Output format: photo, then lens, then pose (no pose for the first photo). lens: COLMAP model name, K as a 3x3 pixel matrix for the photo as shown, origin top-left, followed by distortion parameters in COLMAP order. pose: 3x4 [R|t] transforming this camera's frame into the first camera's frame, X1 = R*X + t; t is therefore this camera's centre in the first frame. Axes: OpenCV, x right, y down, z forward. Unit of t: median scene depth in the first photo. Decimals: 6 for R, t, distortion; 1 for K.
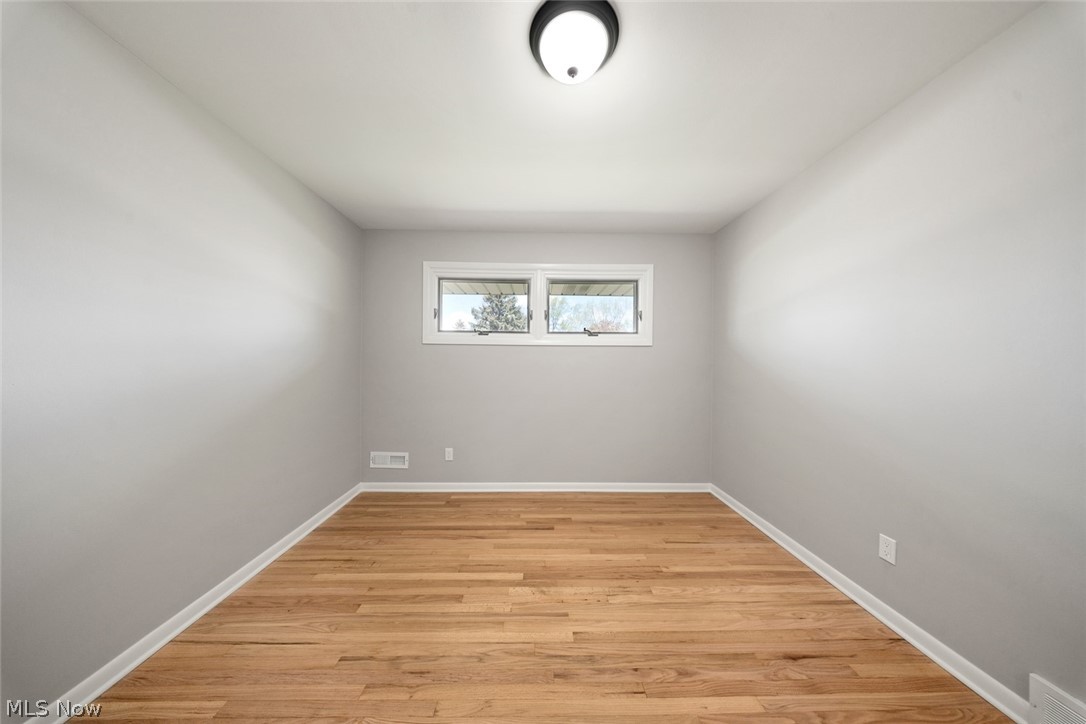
lens RADIAL K [[315.5, 0, 539.5], [0, 315.5, 363.0], [0, 0, 1]] dist [0.008583, -0.004391]
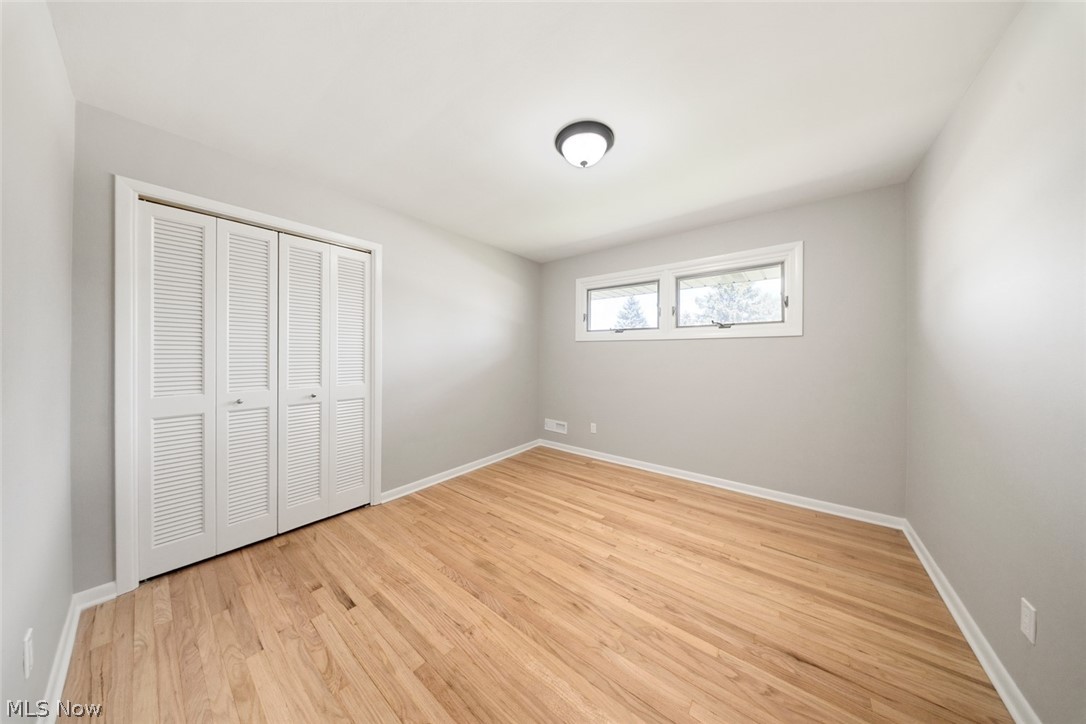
lens RADIAL K [[323.0, 0, 541.9], [0, 323.0, 346.2], [0, 0, 1]] dist [-0.001694, -0.000273]
pose [[0.768302, -0.019061, -0.639803, 0.567146], [-0.001520, 0.999499, -0.031603, 0.004865], [0.640085, 0.025253, 0.767889, -0.191337]]
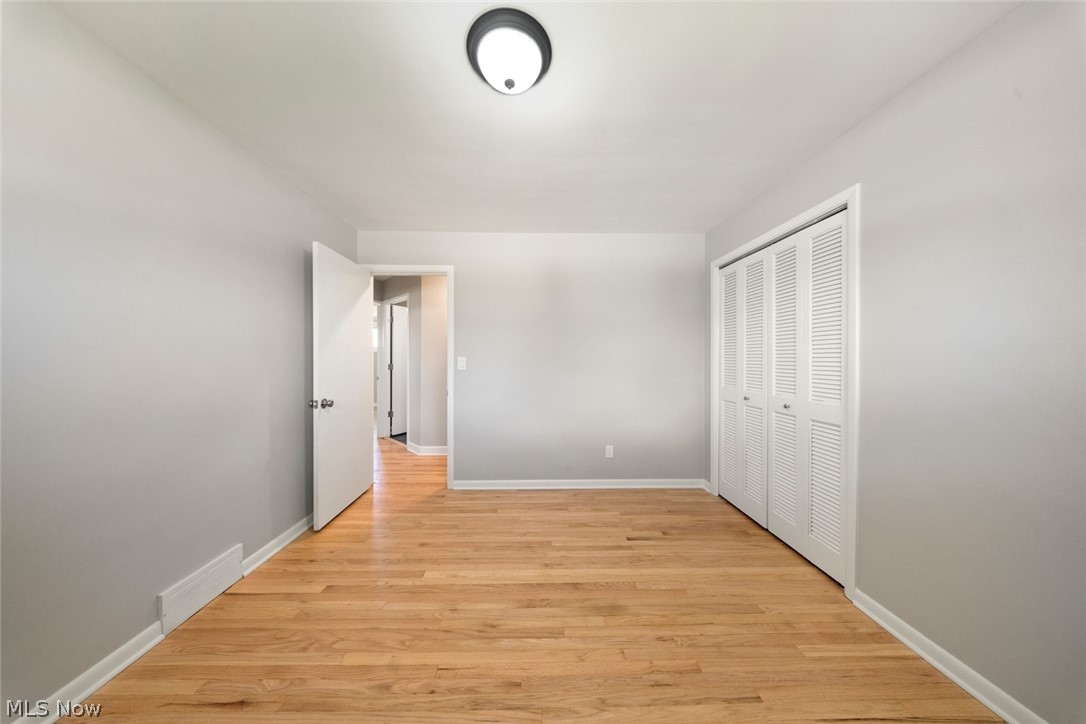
lens RADIAL K [[315.5, 0, 539.5], [0, 315.5, 363.0], [0, 0, 1]] dist [0.008583, -0.004391]
pose [[-0.999961, -0.008624, 0.002018, -0.002536], [-0.008580, 0.999745, 0.020876, -0.011349], [-0.002197, 0.020858, -0.999780, 1.228212]]
